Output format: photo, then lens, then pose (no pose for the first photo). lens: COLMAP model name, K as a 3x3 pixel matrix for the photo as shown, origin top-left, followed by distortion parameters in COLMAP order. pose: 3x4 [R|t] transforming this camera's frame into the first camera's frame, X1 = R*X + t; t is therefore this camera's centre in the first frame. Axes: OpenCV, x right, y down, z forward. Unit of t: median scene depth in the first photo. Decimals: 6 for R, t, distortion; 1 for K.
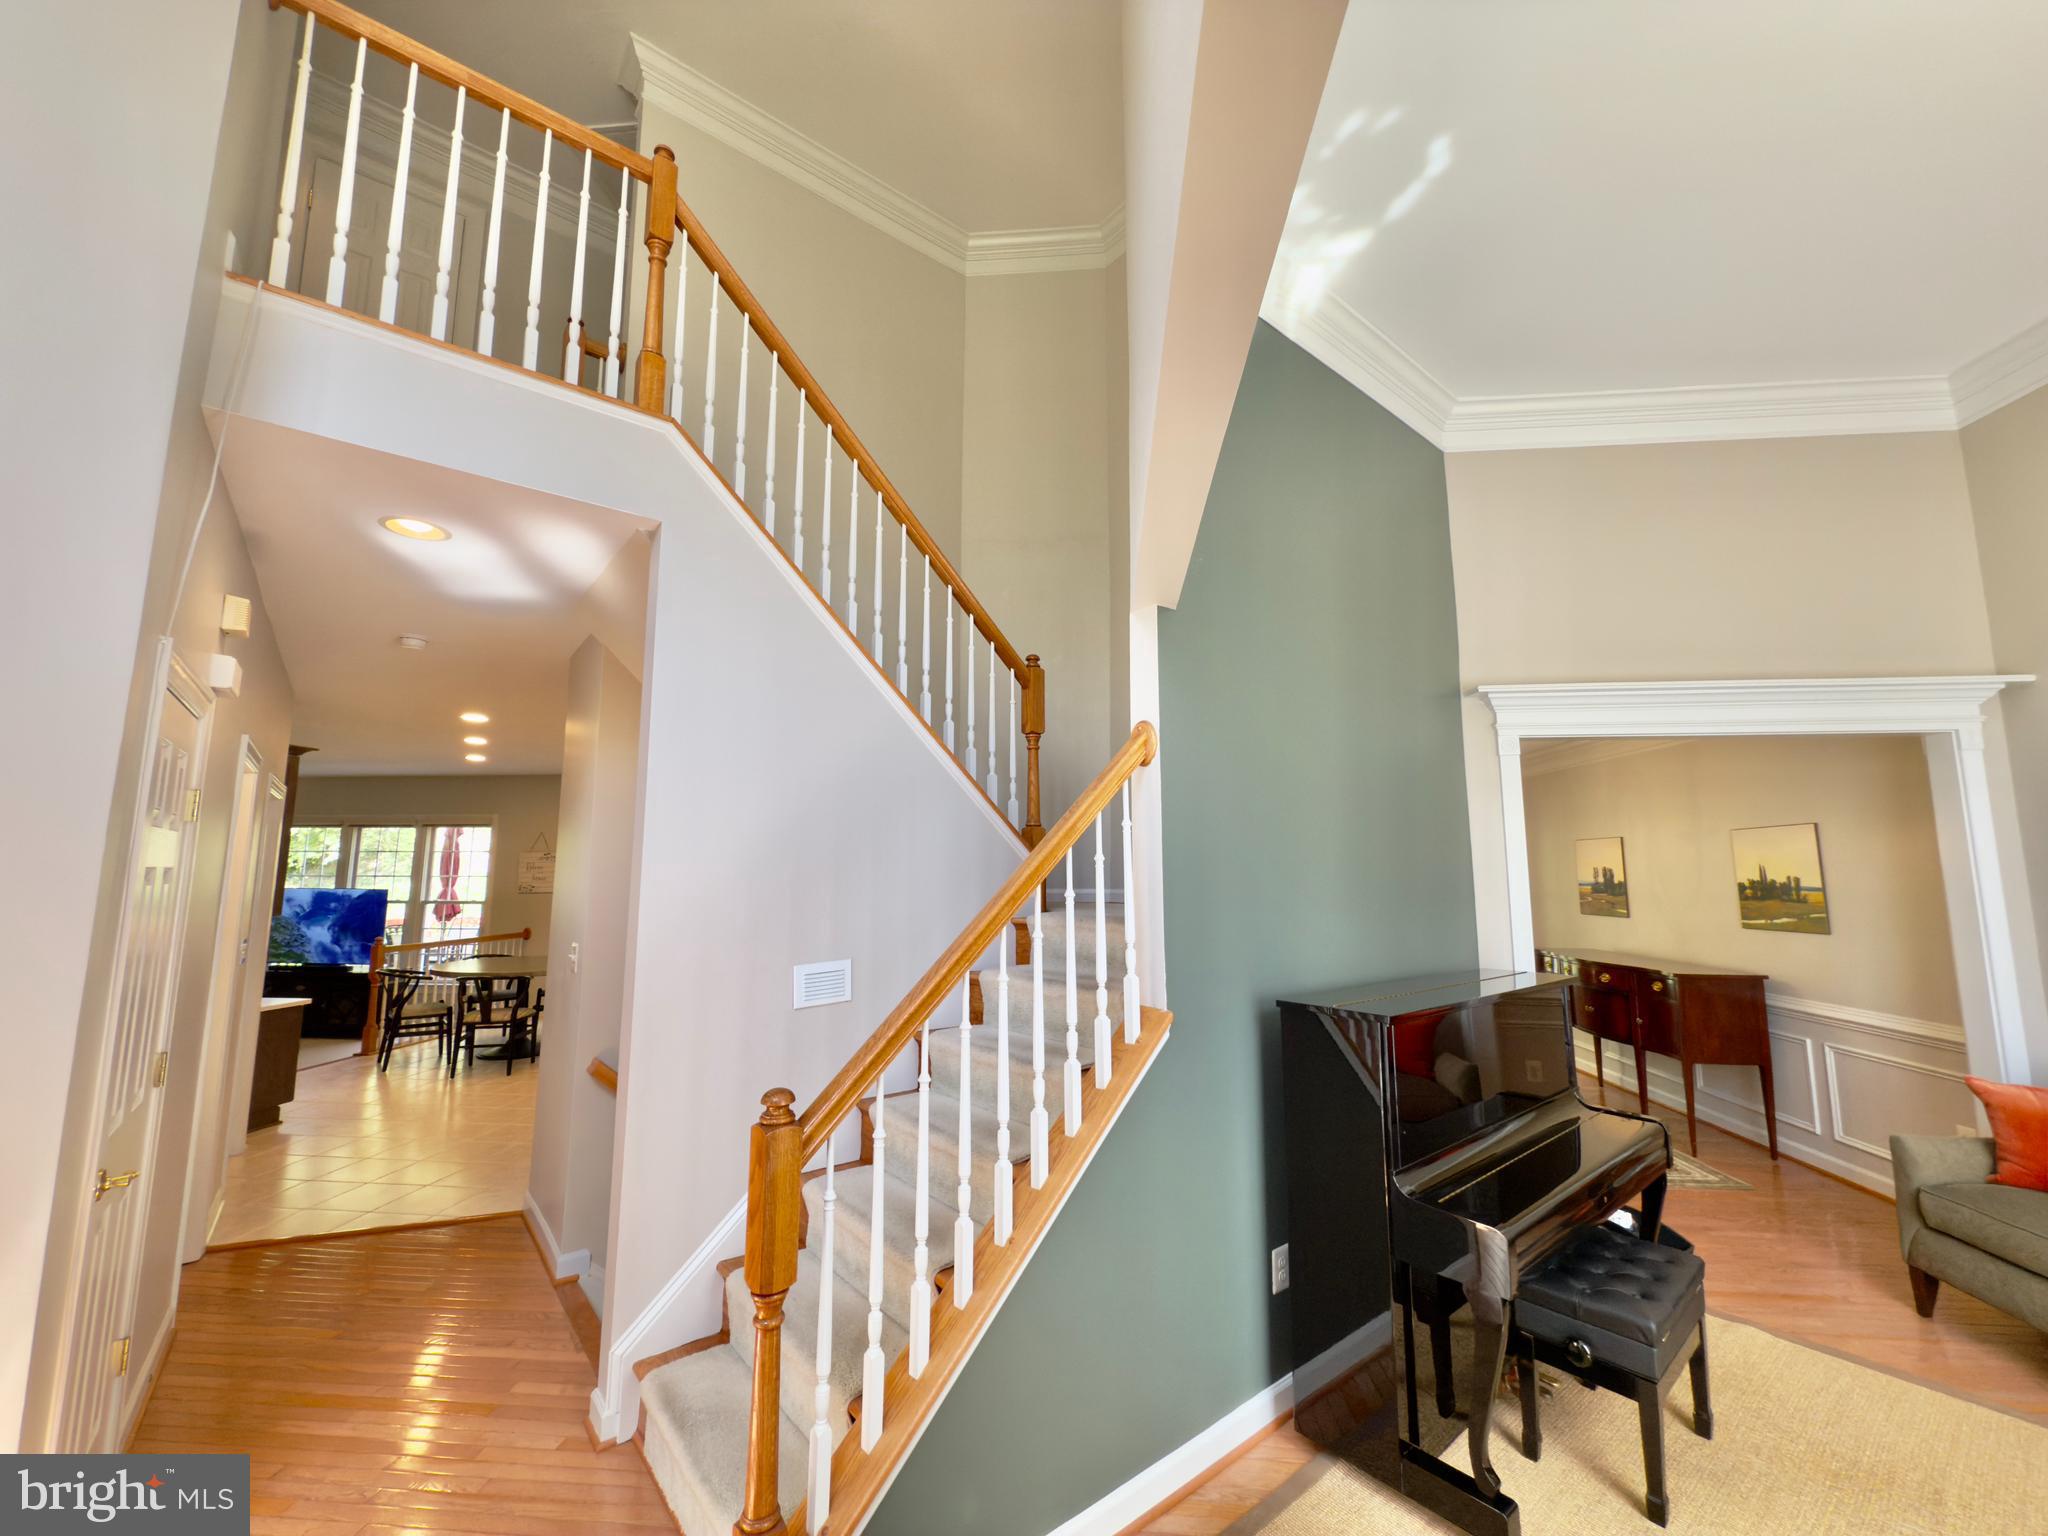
lens RADIAL K [[813.6, 0, 1026.3], [0, 813.6, 771.2], [0, 0, 1]] dist [0.001707, -0.000119]
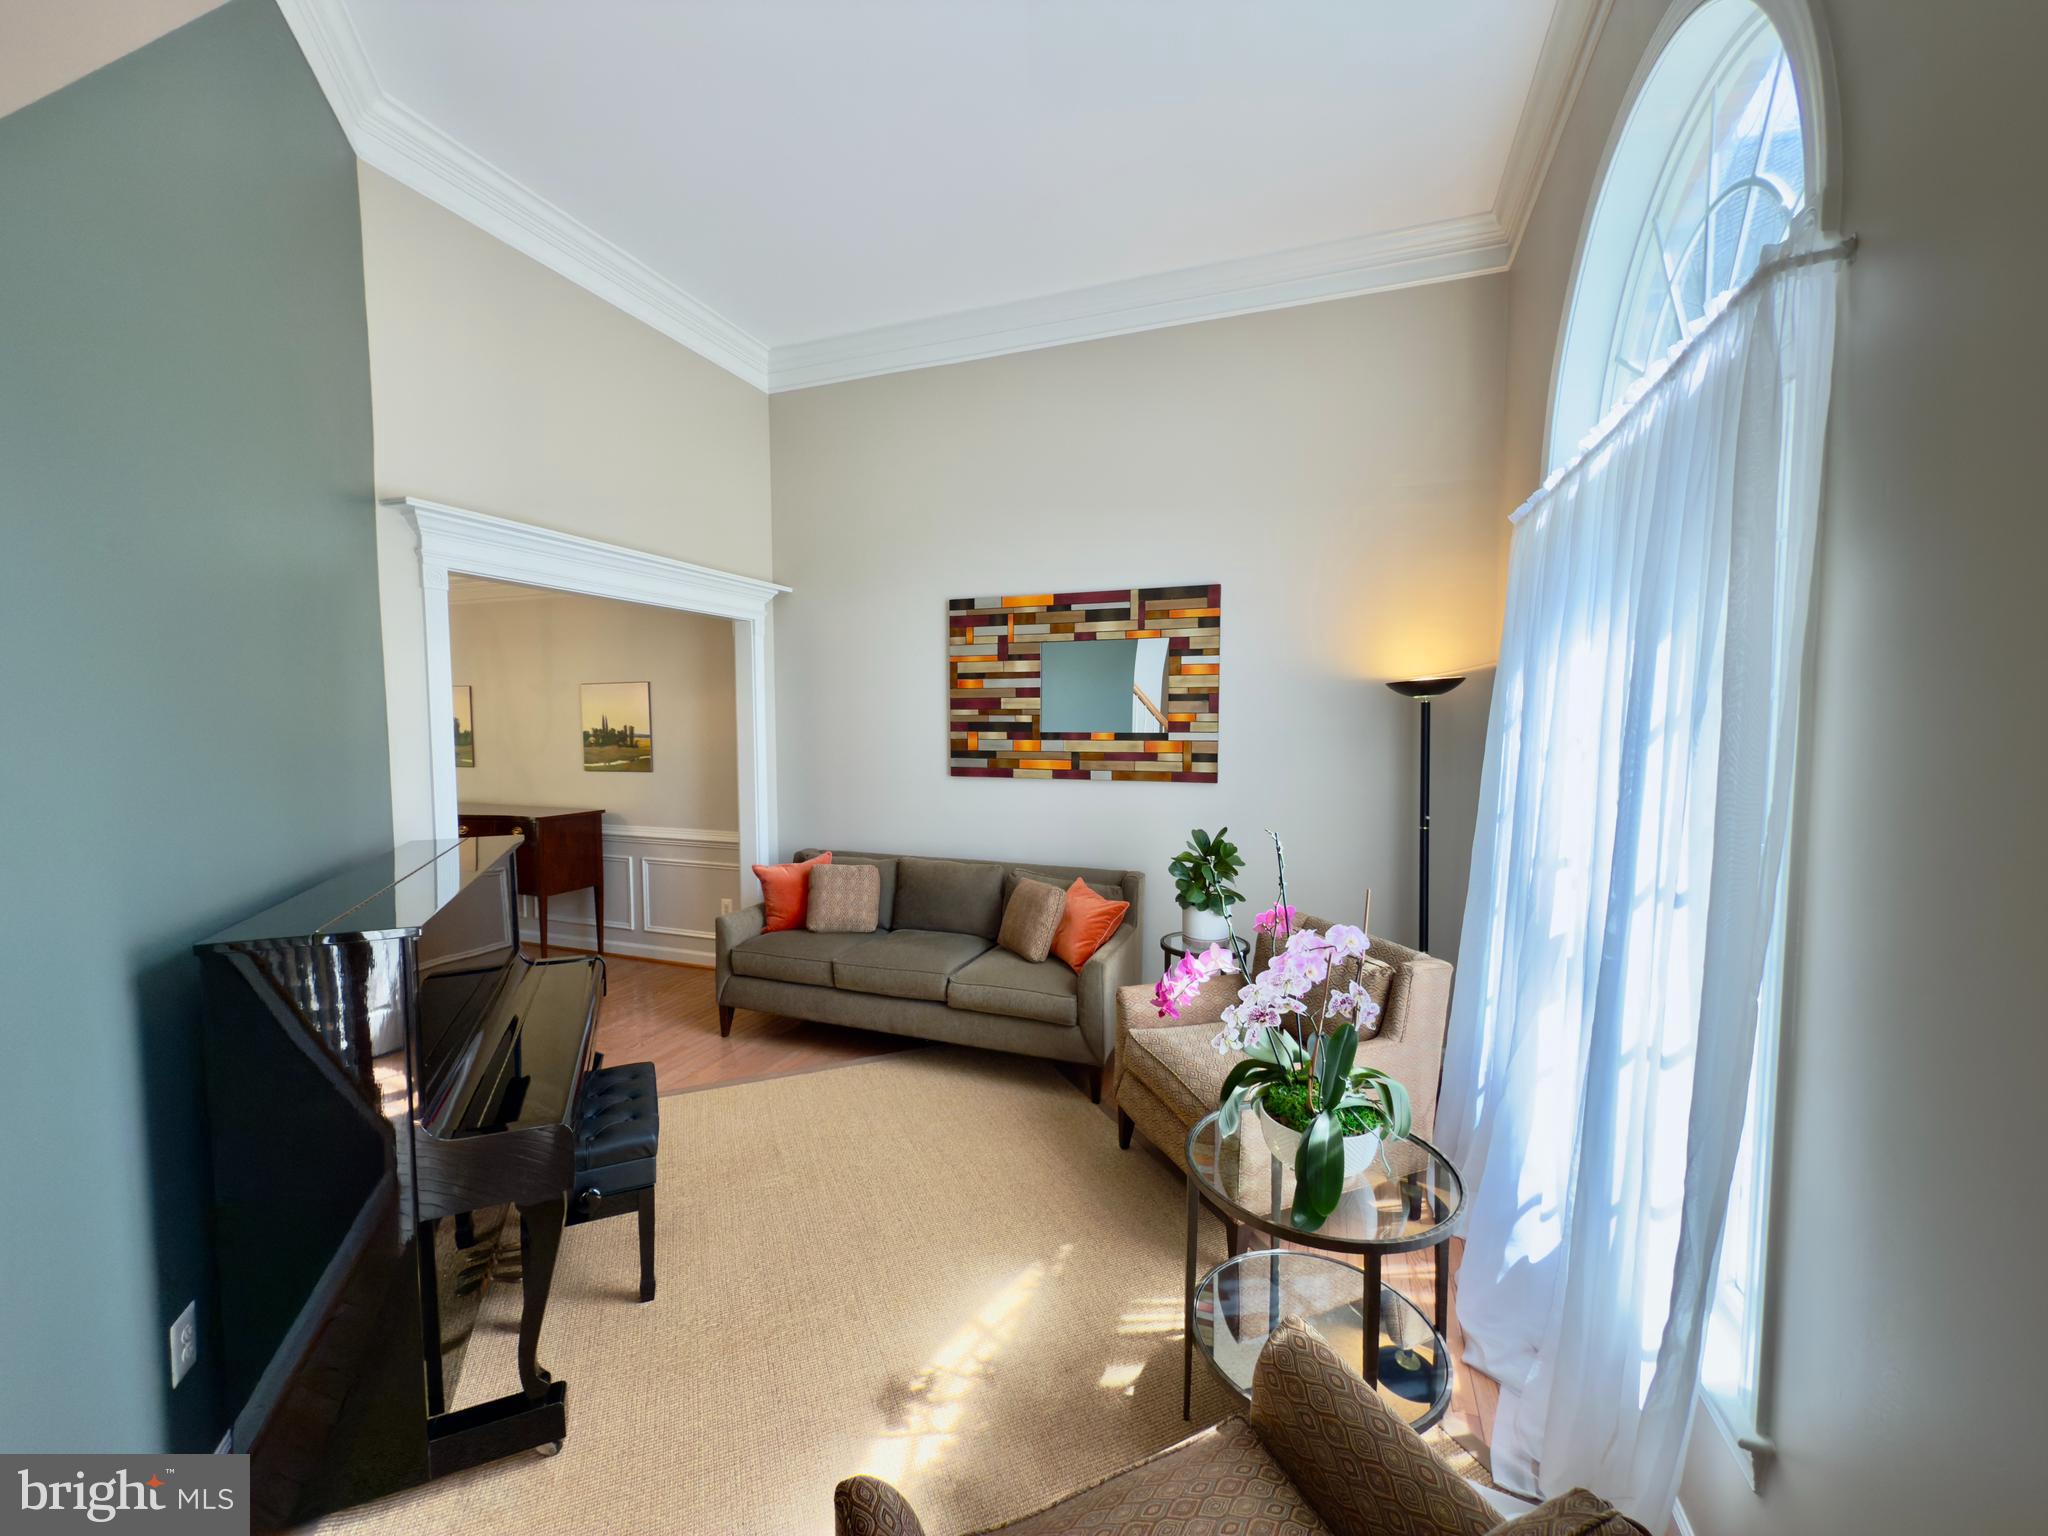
lens RADIAL K [[813.6, 0, 1026.3], [0, 813.6, 771.2], [0, 0, 1]] dist [0.001707, -0.000119]
pose [[0.259718, -0.066662, 0.963381, -0.061215], [-0.116600, 0.988151, 0.099810, 0.008973], [-0.958619, -0.138253, 0.248868, 0.144697]]
